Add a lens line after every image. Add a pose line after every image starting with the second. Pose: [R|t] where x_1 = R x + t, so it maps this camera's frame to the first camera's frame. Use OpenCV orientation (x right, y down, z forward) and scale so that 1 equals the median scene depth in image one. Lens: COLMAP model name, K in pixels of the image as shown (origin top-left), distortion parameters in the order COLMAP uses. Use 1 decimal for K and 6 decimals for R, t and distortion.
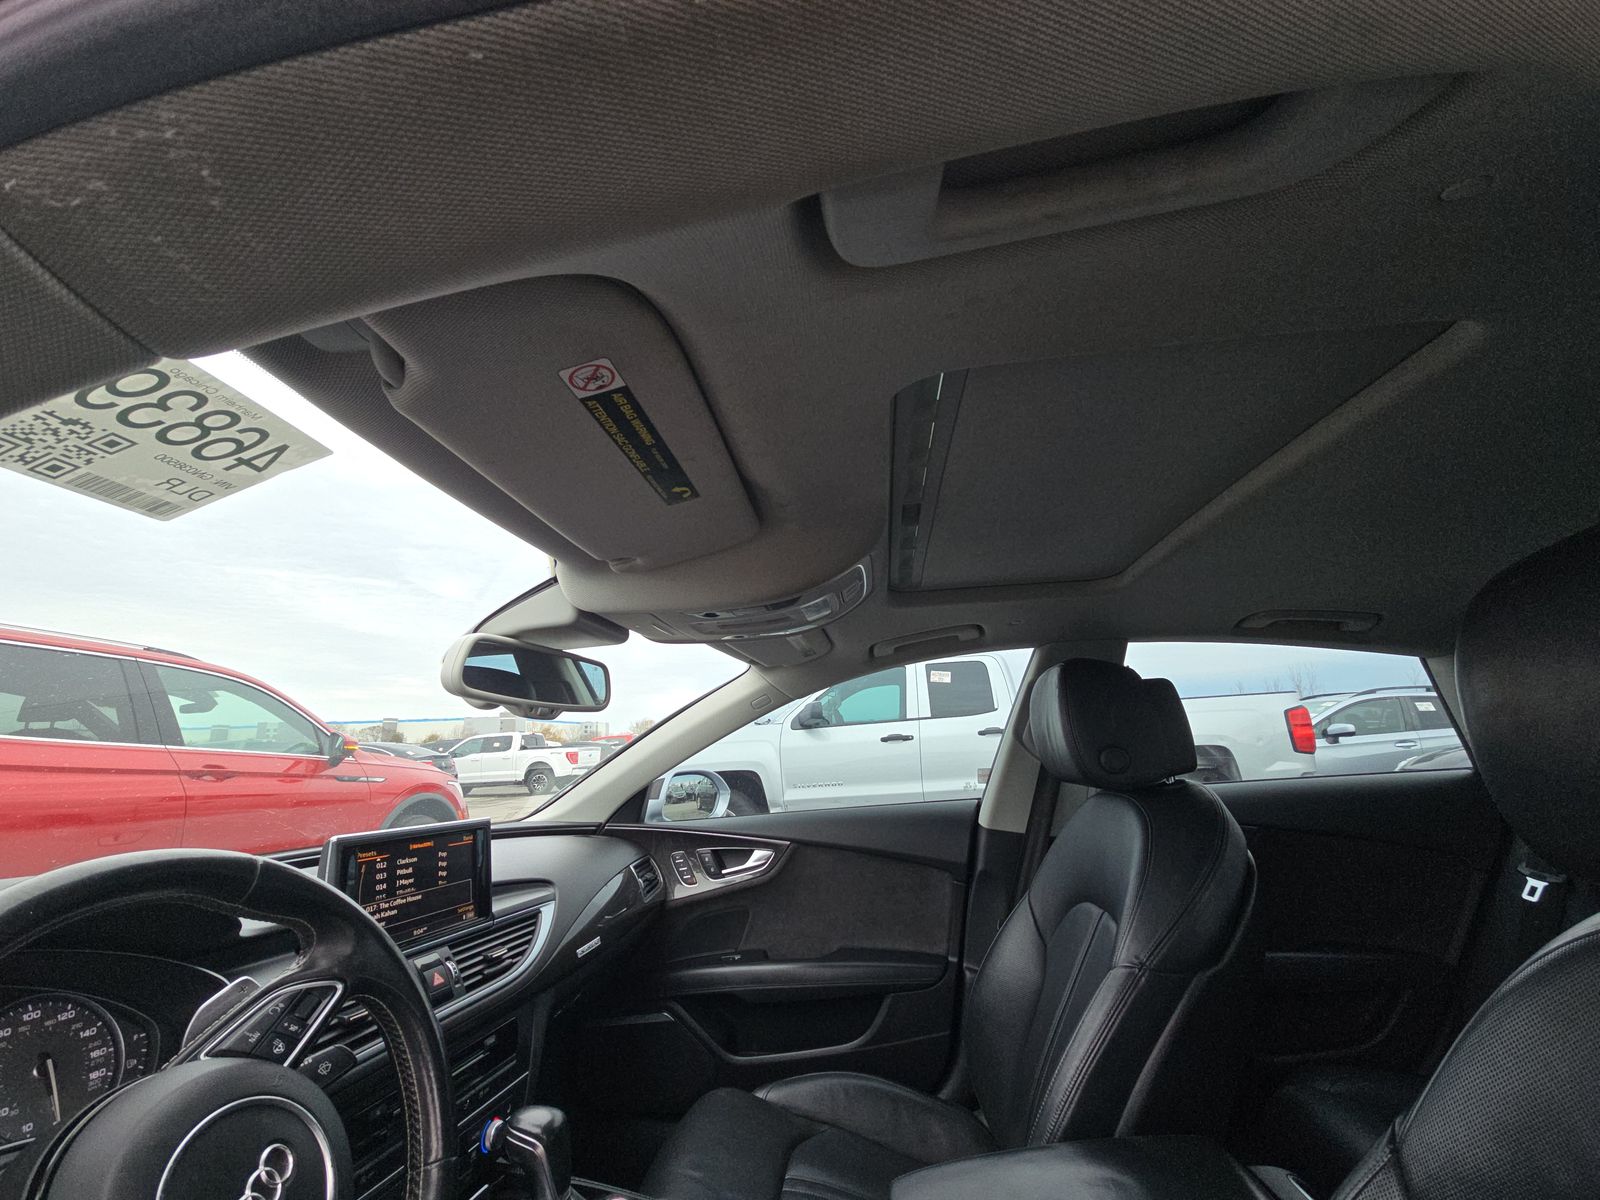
lens RADIAL K [[651.7, 0, 798.4], [0, 651.7, 612.3], [0, 0, 1]] dist [-0.001414, -0.000252]
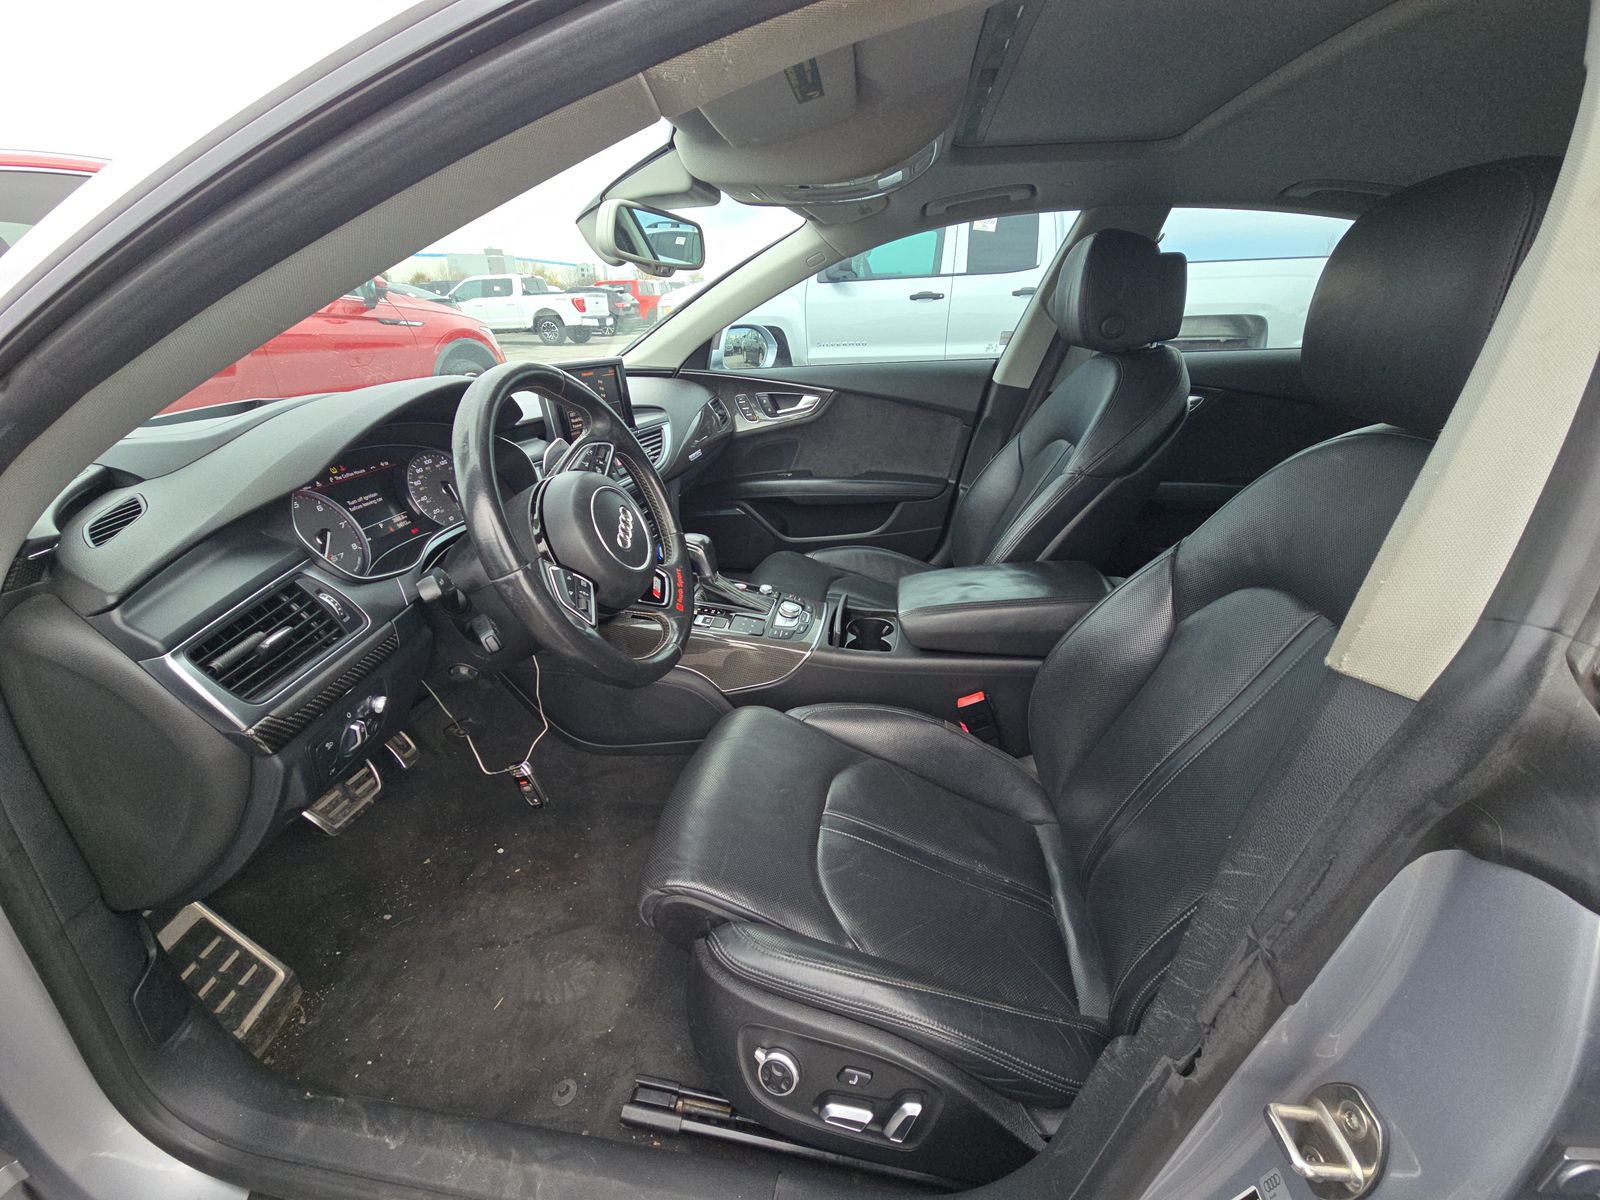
lens RADIAL K [[651.7, 0, 798.4], [0, 651.7, 612.3], [0, 0, 1]] dist [-0.001414, -0.000252]
pose [[0.999213, 0.038992, -0.007260, -0.057828], [-0.026668, 0.796011, 0.604695, -0.053421], [0.029357, -0.604025, 0.796424, -0.236344]]
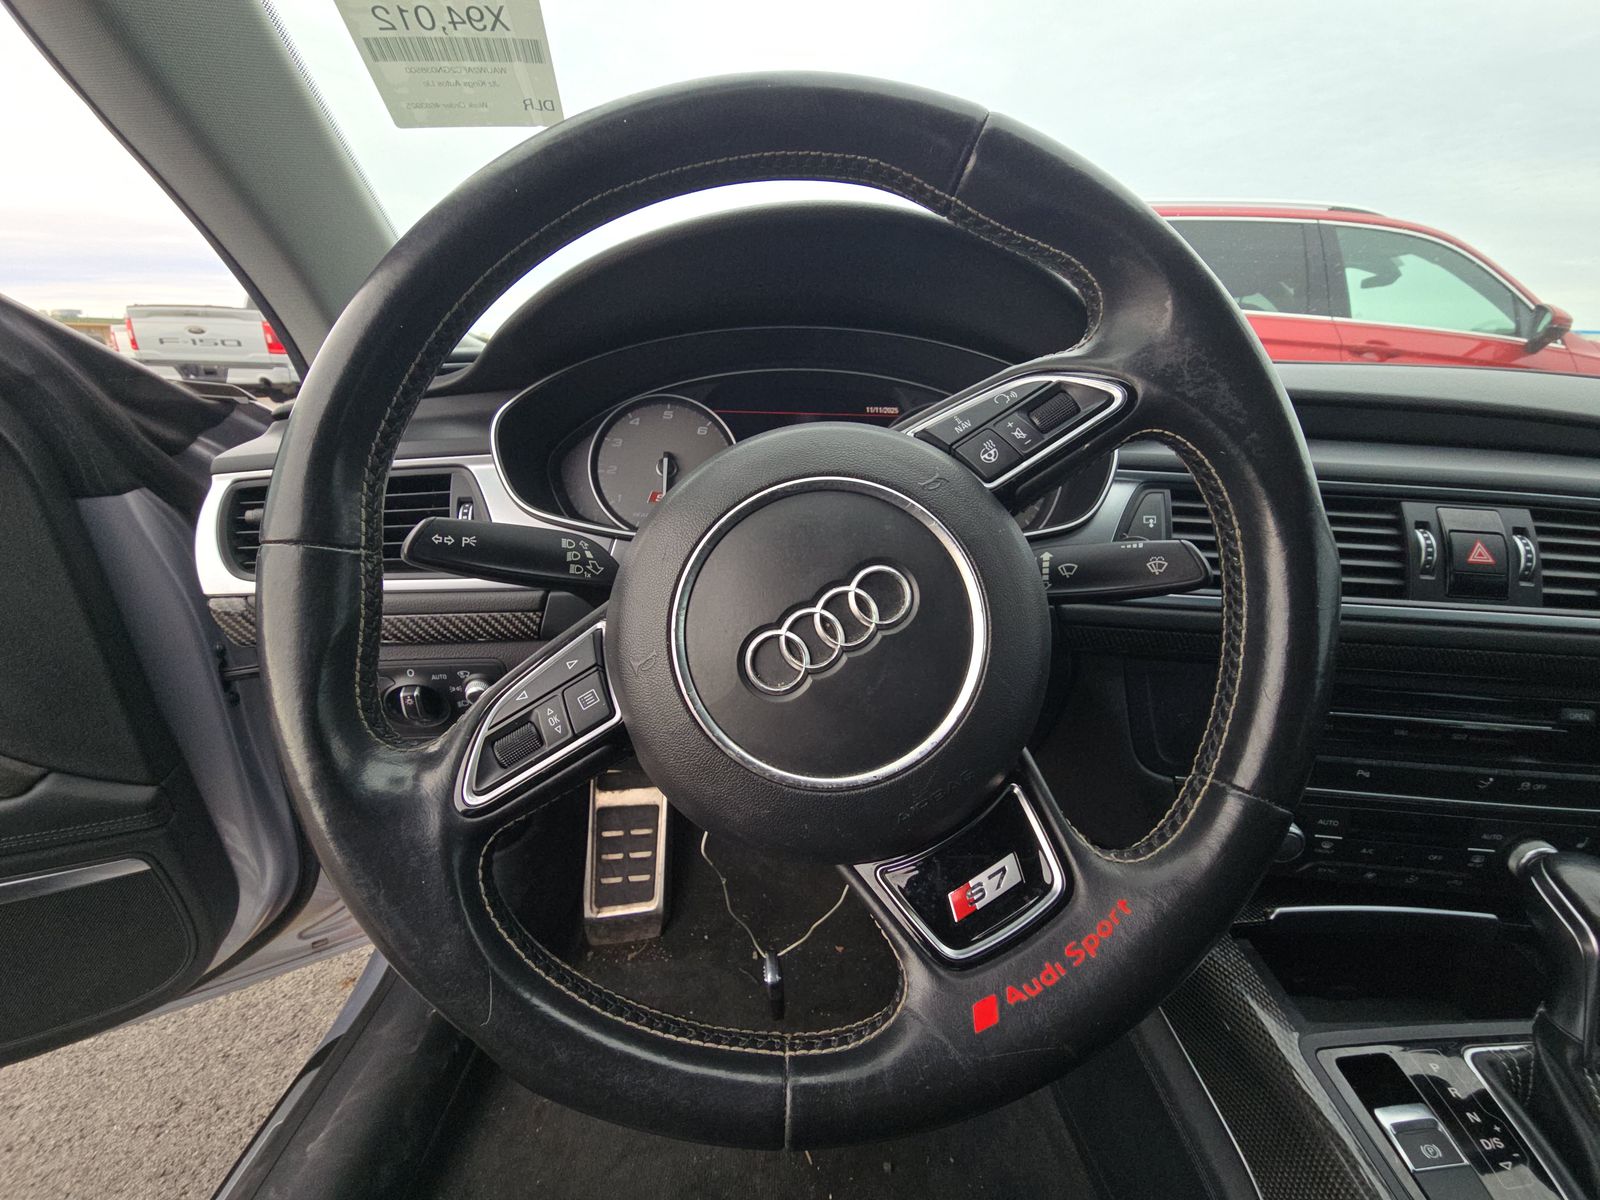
lens RADIAL K [[651.7, 0, 798.4], [0, 651.7, 612.3], [0, 0, 1]] dist [-0.001414, -0.000252]
pose [[0.119414, 0.378002, -0.918071, -0.068671], [0.180194, 0.901080, 0.394444, 0.165957], [0.976356, -0.212533, 0.039488, 0.241254]]
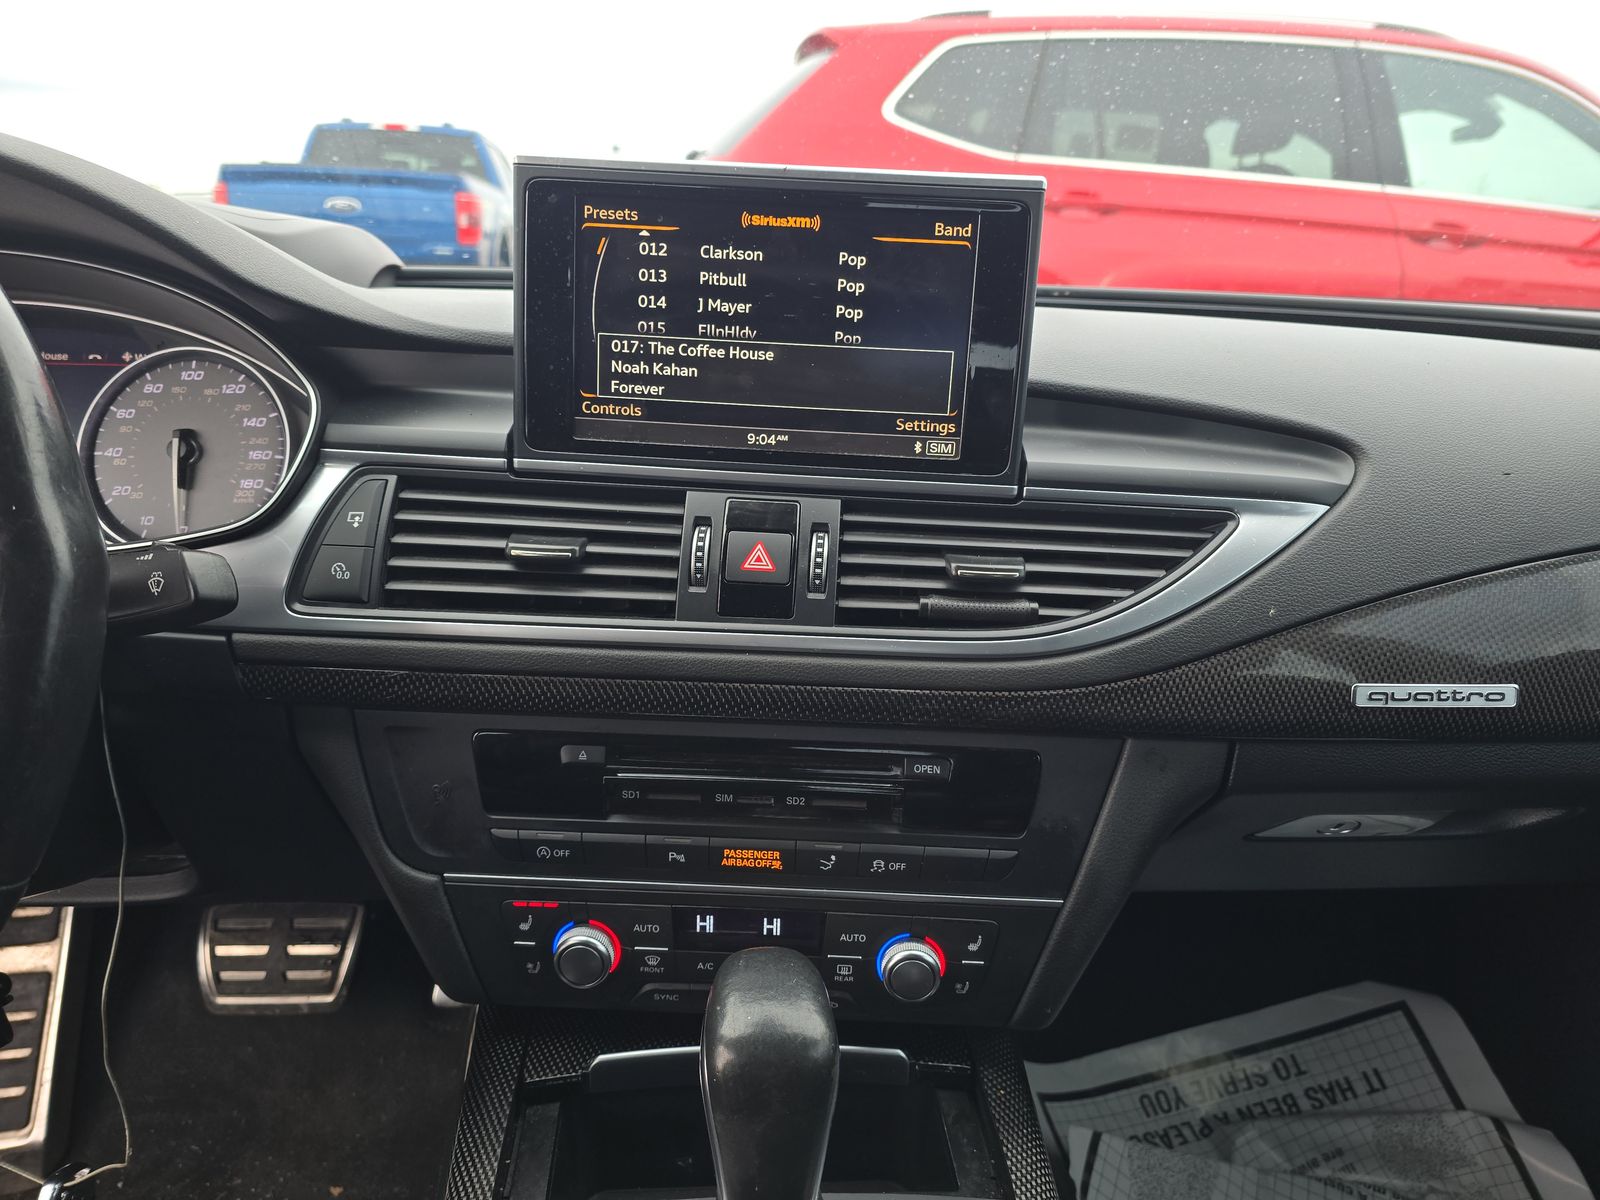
lens RADIAL K [[1095.7, 0, 800.0], [0, 1095.7, 600.0], [0, 0, 1]] dist [0.005642, -0.006368]
pose [[0.212224, 0.332742, -0.918827, 0.038509], [0.163452, 0.914913, 0.369077, 0.189331], [0.963454, -0.228512, 0.139779, 0.507811]]
